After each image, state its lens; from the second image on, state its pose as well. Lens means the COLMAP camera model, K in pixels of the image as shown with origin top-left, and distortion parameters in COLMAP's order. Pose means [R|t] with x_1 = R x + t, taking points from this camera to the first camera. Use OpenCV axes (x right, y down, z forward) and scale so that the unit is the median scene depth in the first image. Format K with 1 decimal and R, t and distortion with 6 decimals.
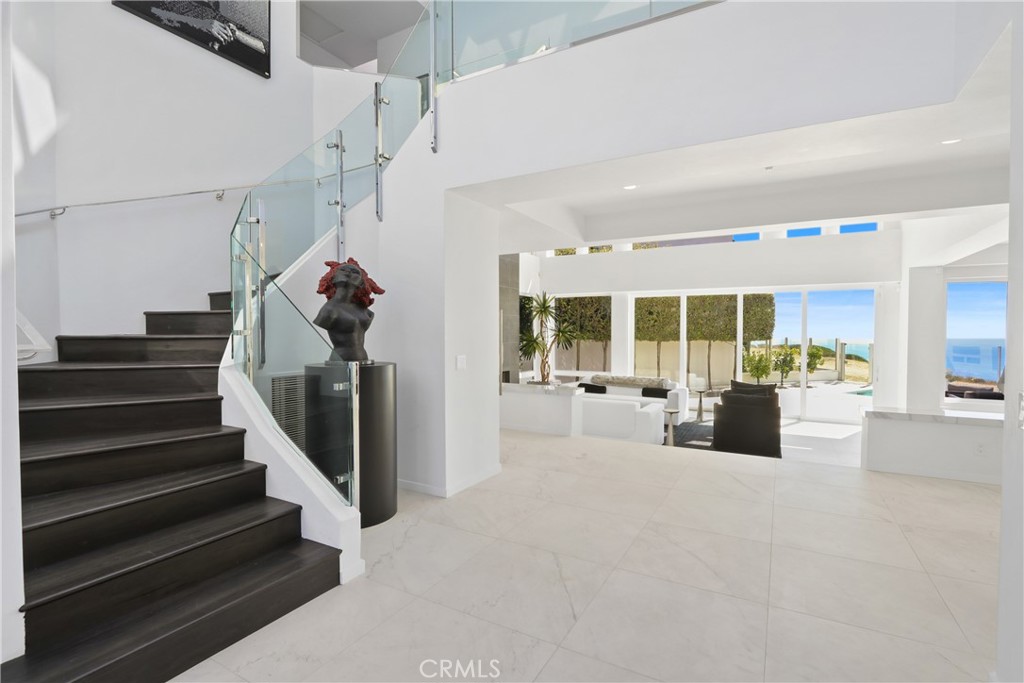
lens RADIAL K [[475.5, 0, 505.5], [0, 475.5, 343.2], [0, 0, 1]] dist [-0.013967, 0.000877]
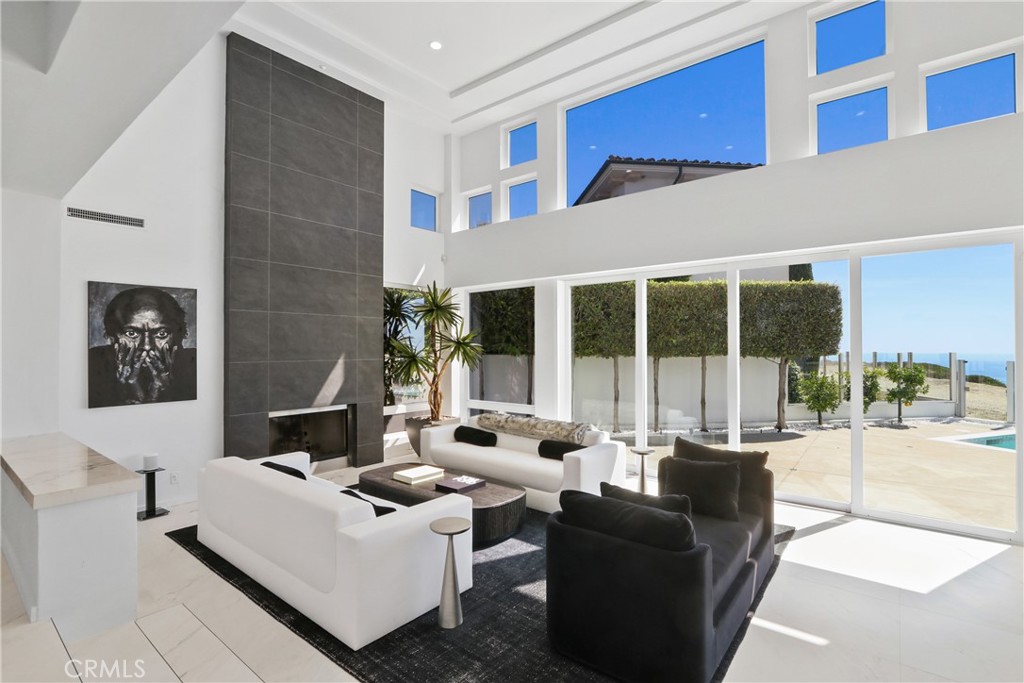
lens RADIAL K [[475.5, 0, 517.8], [0, 475.5, 341.4], [0, 0, 1]] dist [-0.013967, 0.000877]
pose [[0.988610, -0.006545, -0.150355, 0.242466], [0.000800, 0.999268, -0.038240, -0.000832], [0.150495, 0.037684, 0.987892, 0.309608]]
